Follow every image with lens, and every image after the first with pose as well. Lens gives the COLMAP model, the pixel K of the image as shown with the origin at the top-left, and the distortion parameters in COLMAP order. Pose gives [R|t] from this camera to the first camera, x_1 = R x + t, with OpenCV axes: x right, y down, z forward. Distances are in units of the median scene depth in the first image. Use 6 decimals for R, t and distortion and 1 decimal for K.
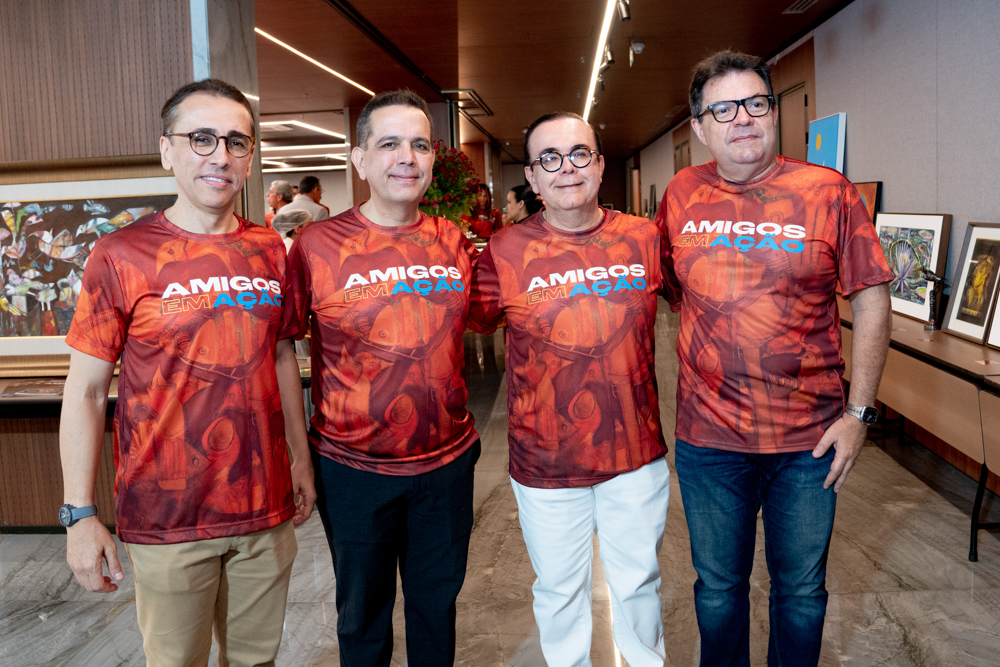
lens RADIAL K [[877.1, 0, 521.1], [0, 877.1, 292.7], [0, 0, 1]] dist [-0.102595, 0.060488]
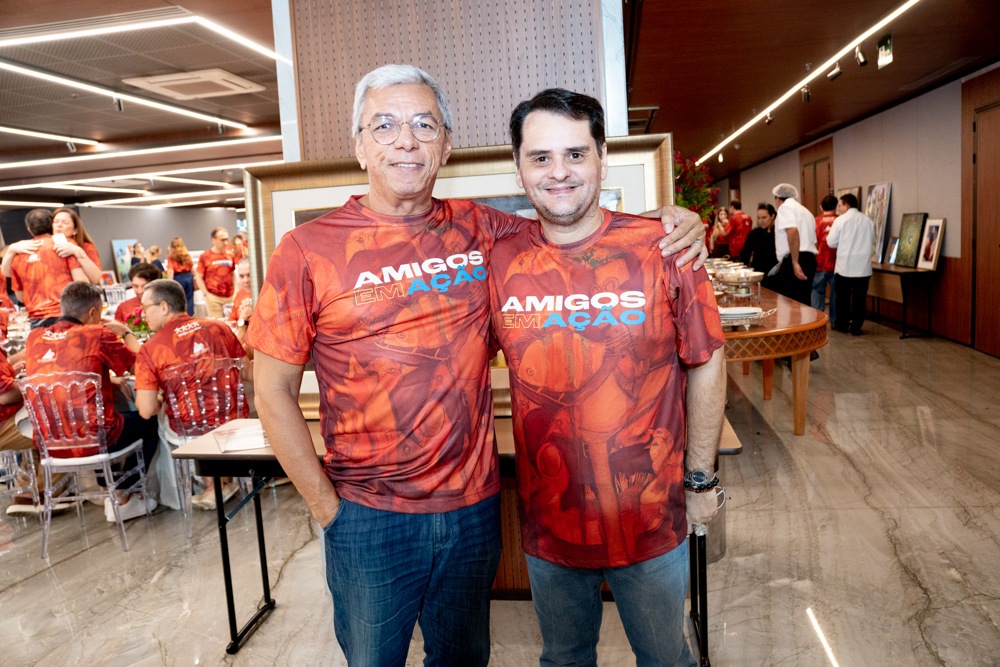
lens RADIAL K [[749.2, 0, 499.1], [0, 749.2, 330.4], [0, 0, 1]] dist [-0.117557, 0.083338]
pose [[0.994631, -0.008454, -0.103136, -0.399048], [0.012122, 0.999314, 0.034997, -0.009583], [0.102769, -0.036060, 0.994051, 0.294126]]
